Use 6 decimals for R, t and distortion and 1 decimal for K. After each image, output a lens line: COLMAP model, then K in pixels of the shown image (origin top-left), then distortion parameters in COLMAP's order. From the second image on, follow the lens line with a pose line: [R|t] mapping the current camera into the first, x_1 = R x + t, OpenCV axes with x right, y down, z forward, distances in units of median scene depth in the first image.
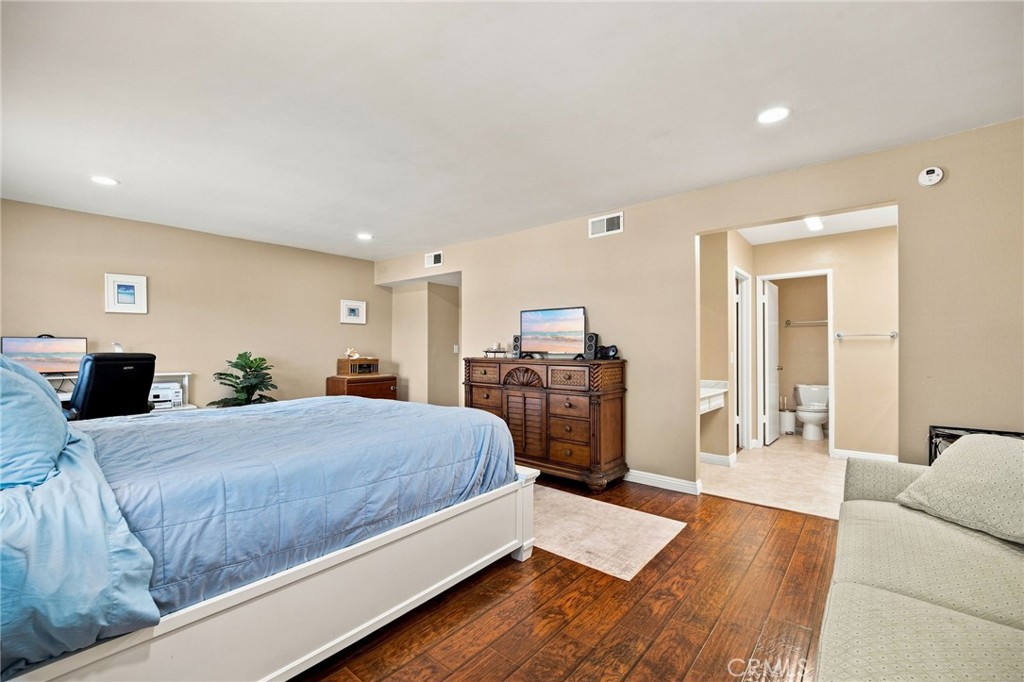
lens RADIAL K [[426.7, 0, 518.5], [0, 426.7, 340.2], [0, 0, 1]] dist [-0.002864, -0.000116]
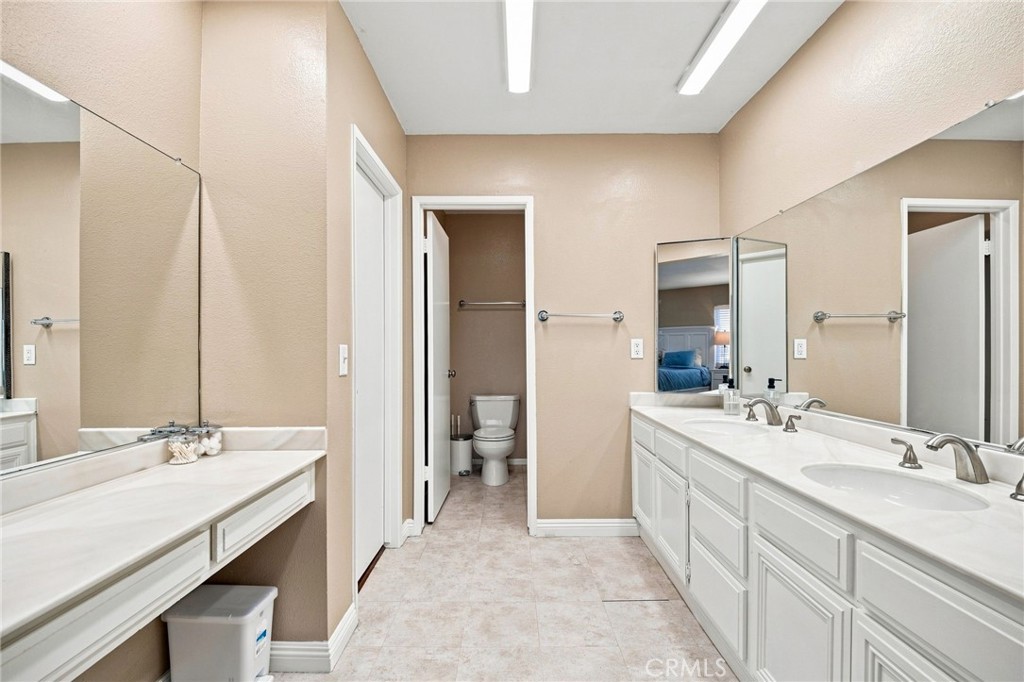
lens RADIAL K [[426.7, 0, 515.1], [0, 426.7, 340.5], [0, 0, 1]] dist [-0.002864, -0.000116]
pose [[0.764425, -0.001350, 0.644711, 0.296592], [-0.003592, 0.999973, 0.006352, 0.014977], [-0.644702, -0.007171, 0.764400, 0.487254]]
